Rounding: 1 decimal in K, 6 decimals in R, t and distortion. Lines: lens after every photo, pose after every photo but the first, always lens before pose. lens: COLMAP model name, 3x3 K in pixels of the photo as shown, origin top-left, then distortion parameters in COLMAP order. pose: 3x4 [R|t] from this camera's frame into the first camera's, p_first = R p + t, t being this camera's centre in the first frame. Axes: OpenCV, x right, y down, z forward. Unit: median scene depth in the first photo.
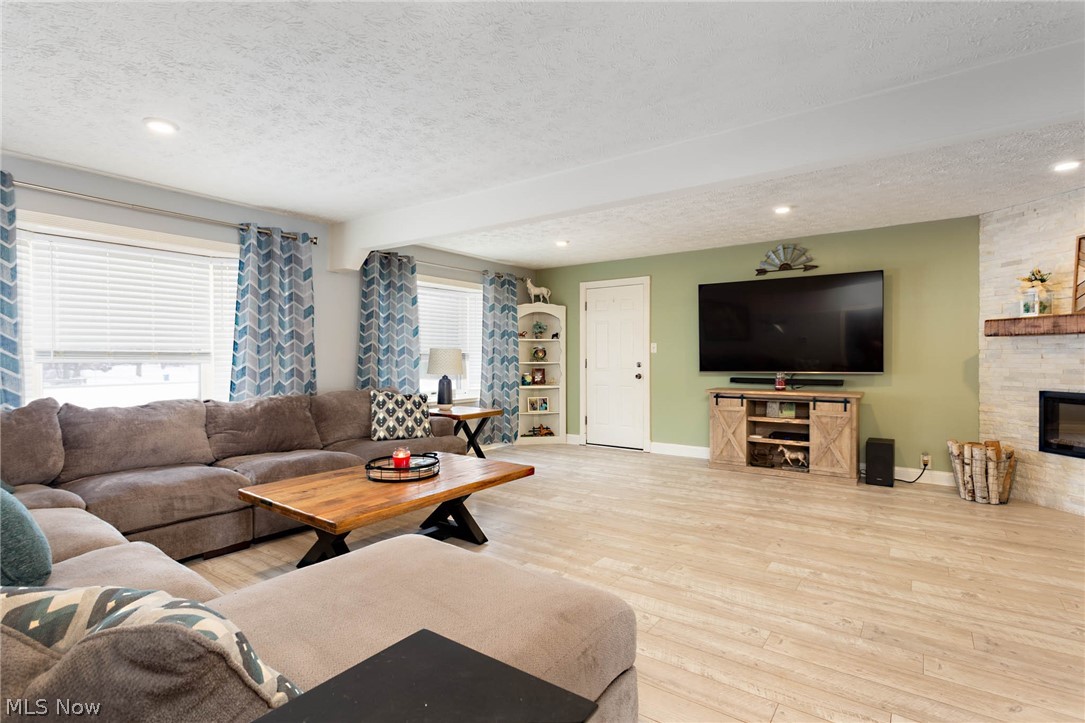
lens RADIAL K [[526.6, 0, 554.6], [0, 526.6, 359.2], [0, 0, 1]] dist [-0.001992, -0.000149]
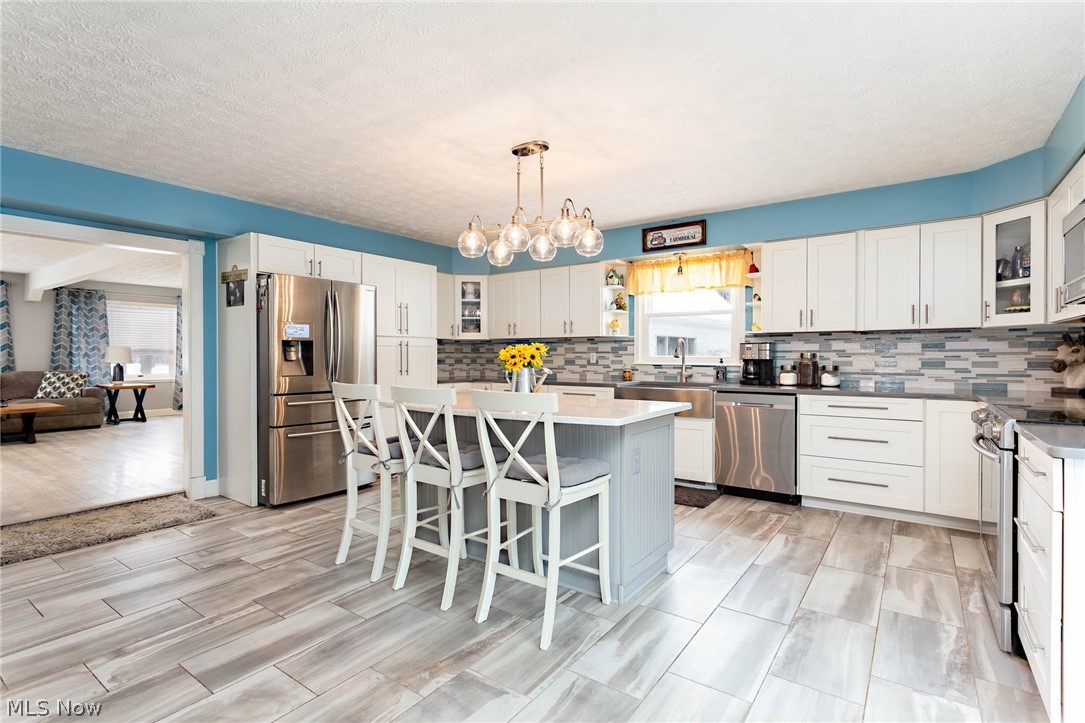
lens RADIAL K [[526.6, 0, 554.6], [0, 526.6, 359.2], [0, 0, 1]] dist [-0.001992, -0.000149]
pose [[0.999909, 0.001961, -0.013343, 1.443929], [-0.001949, 0.999998, 0.000945, 0.016495], [0.013345, -0.000919, 0.999911, -0.750422]]
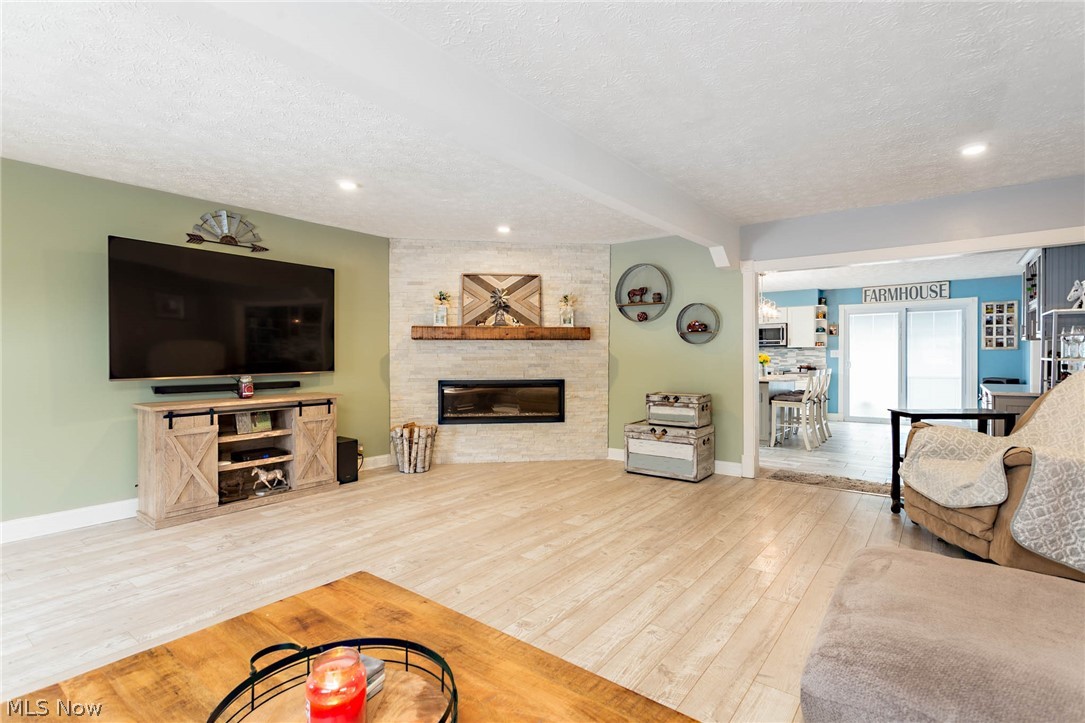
lens RADIAL K [[526.6, 0, 554.6], [0, 526.6, 359.2], [0, 0, 1]] dist [-0.001992, -0.000149]
pose [[0.024047, -0.004521, 0.999701, -0.421122], [0.006891, 0.999967, 0.004356, 0.000967], [-0.999687, 0.006785, 0.024078, 0.634936]]
